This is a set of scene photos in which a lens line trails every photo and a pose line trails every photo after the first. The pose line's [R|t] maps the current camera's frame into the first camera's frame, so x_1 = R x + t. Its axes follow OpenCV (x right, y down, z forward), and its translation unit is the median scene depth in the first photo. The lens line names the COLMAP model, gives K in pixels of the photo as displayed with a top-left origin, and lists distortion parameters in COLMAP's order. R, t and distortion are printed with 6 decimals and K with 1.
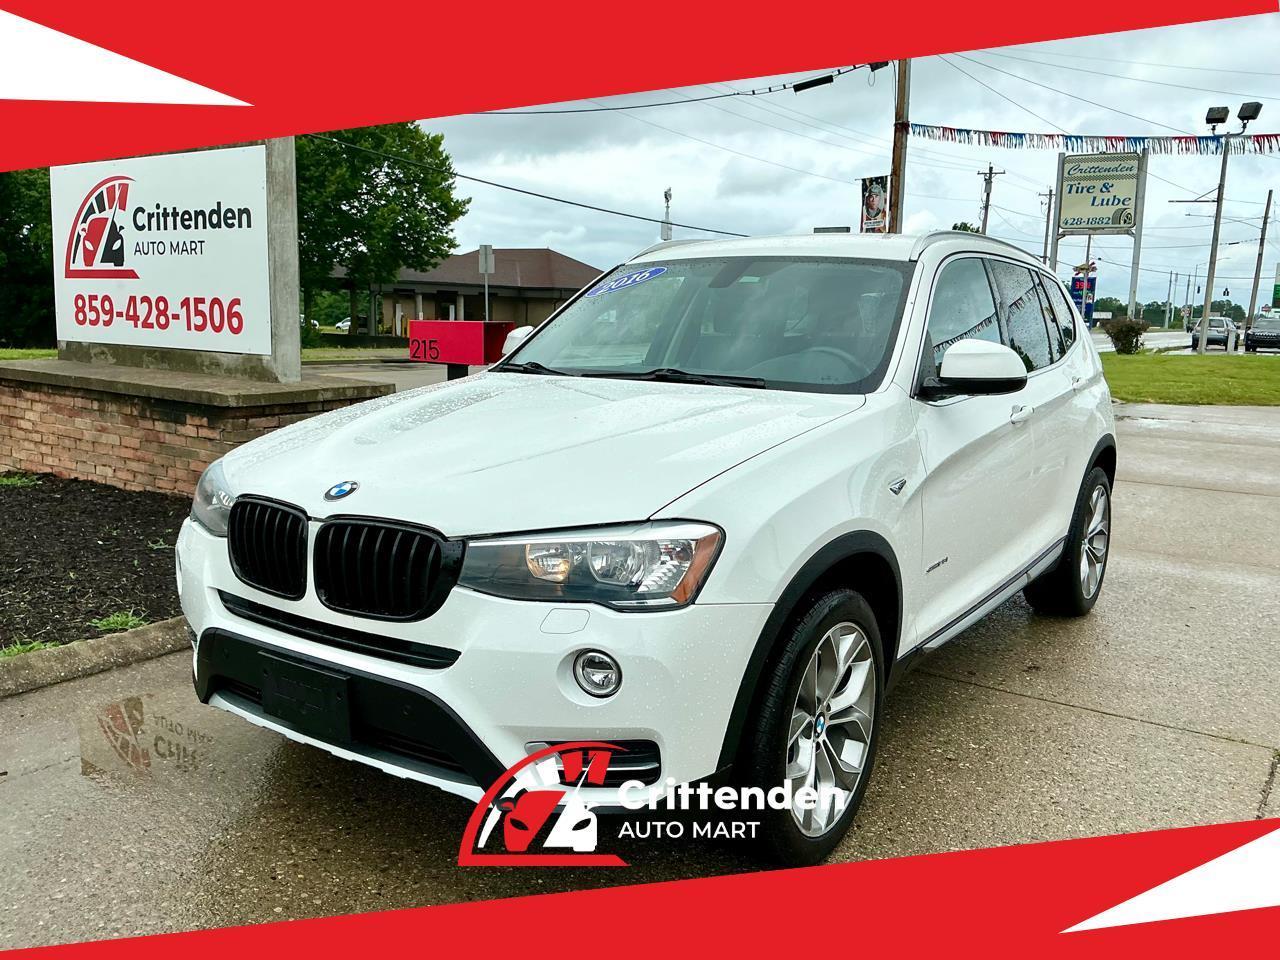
lens RADIAL K [[1086.0, 0, 642.8], [0, 1086.0, 473.7], [0, 0, 1]] dist [0.082908, -0.188137]
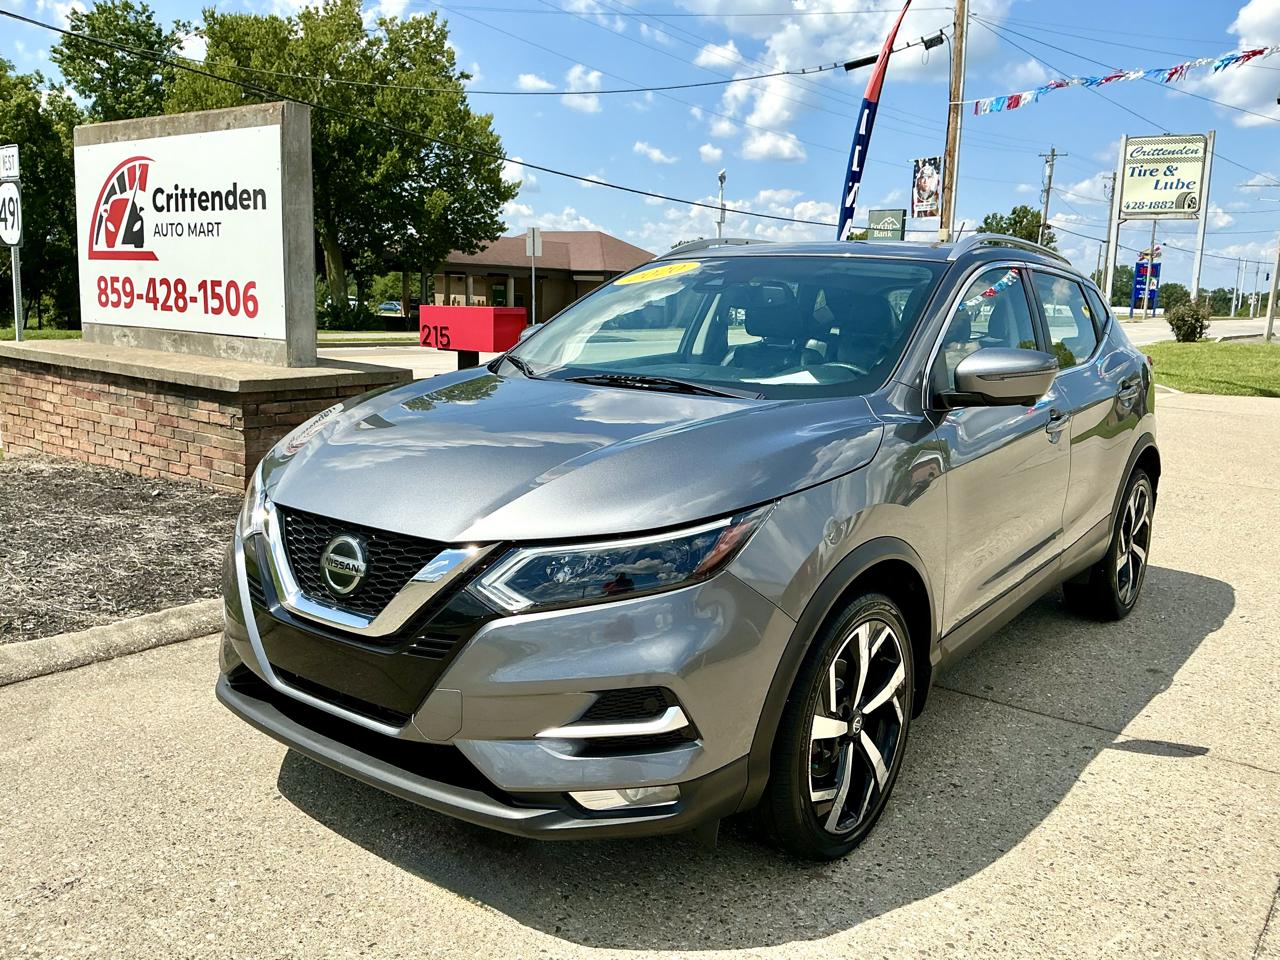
lens RADIAL K [[1085.1, 0, 640.0], [0, 1085.1, 480.0], [0, 0, 1]] dist [0.082145, -0.186591]
pose [[0.998709, 0.015134, -0.048499, 0.025570], [-0.014125, 0.999678, 0.021072, -0.006745], [0.048802, -0.020359, 0.998601, 0.029139]]
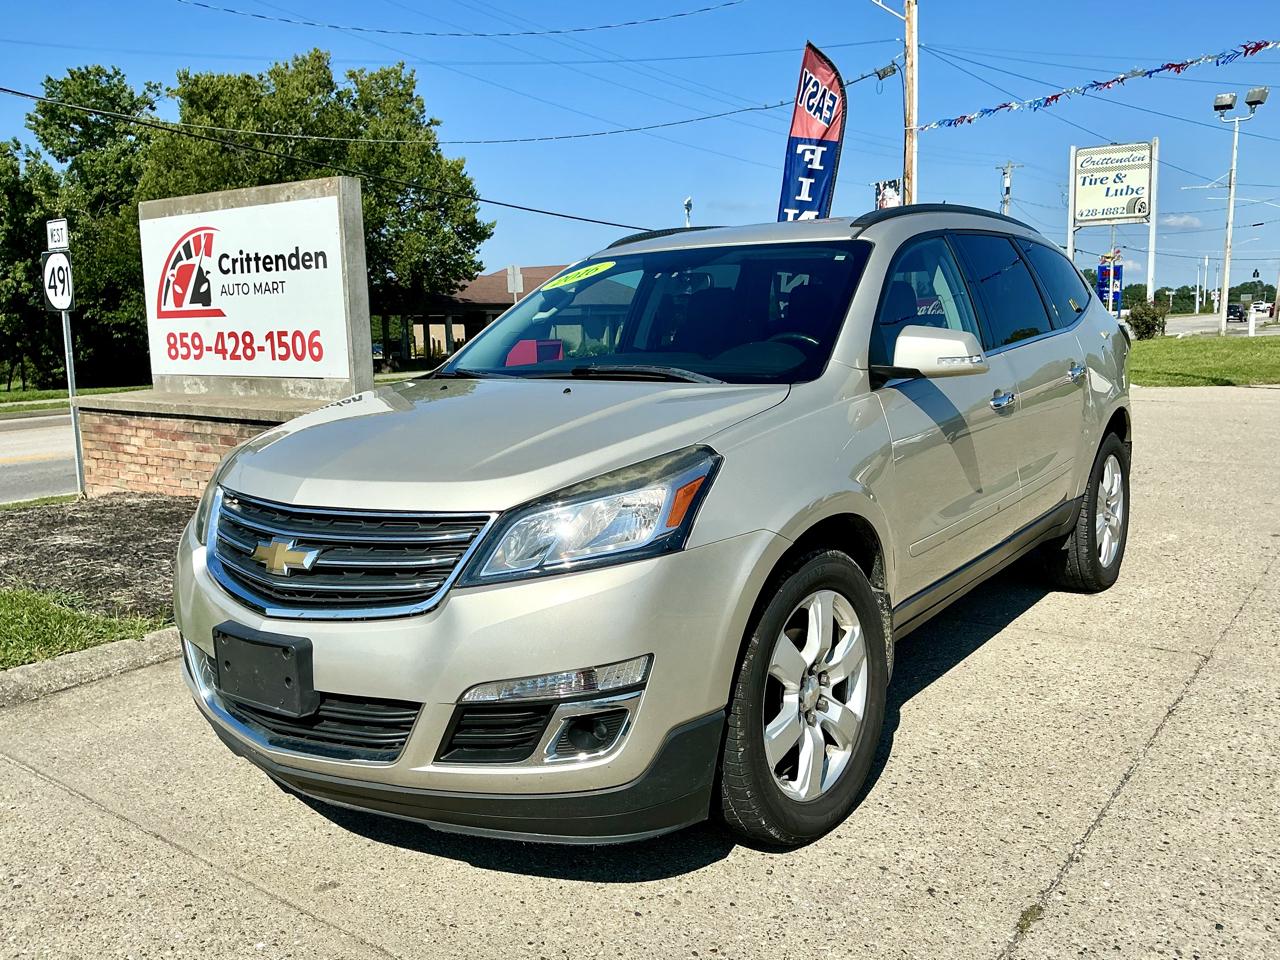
lens RADIAL K [[1083.0, 0, 642.5], [0, 1083.0, 479.6], [0, 0, 1]] dist [0.125501, -0.274784]
pose [[0.998578, -0.044575, -0.029245, -0.003058], [0.044440, 0.998998, -0.005264, 0.015838], [0.029450, 0.003957, 0.999558, -0.122539]]
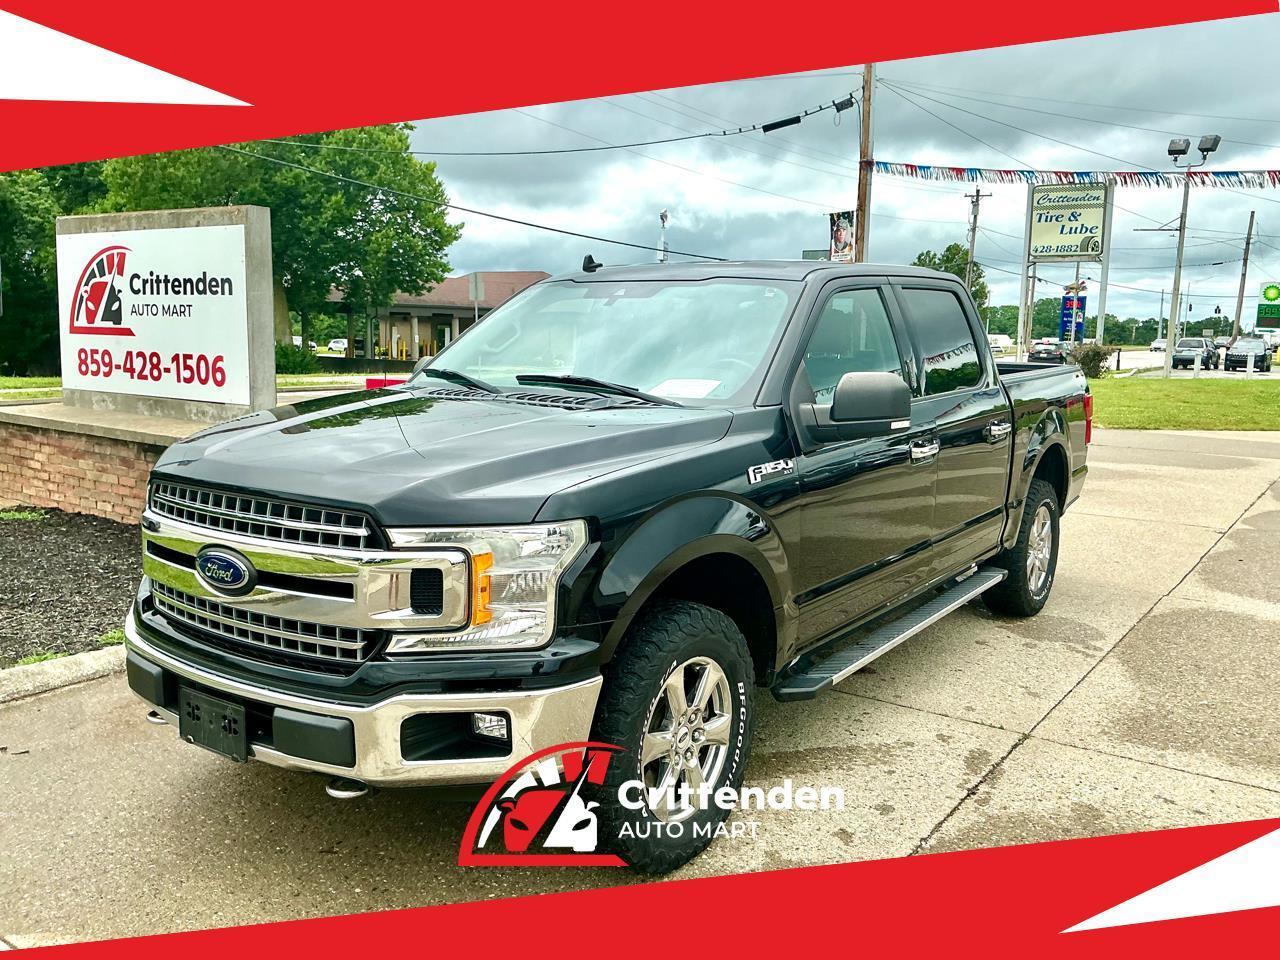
lens RADIAL K [[1085.0, 0, 645.3], [0, 1085.0, 479.1], [0, 0, 1]] dist [0.094445, -0.214156]
pose [[0.999993, -0.003445, 0.001596, 0.066625], [0.003461, 0.999938, -0.010557, -0.015684], [-0.001560, 0.010563, 0.999943, -0.135059]]
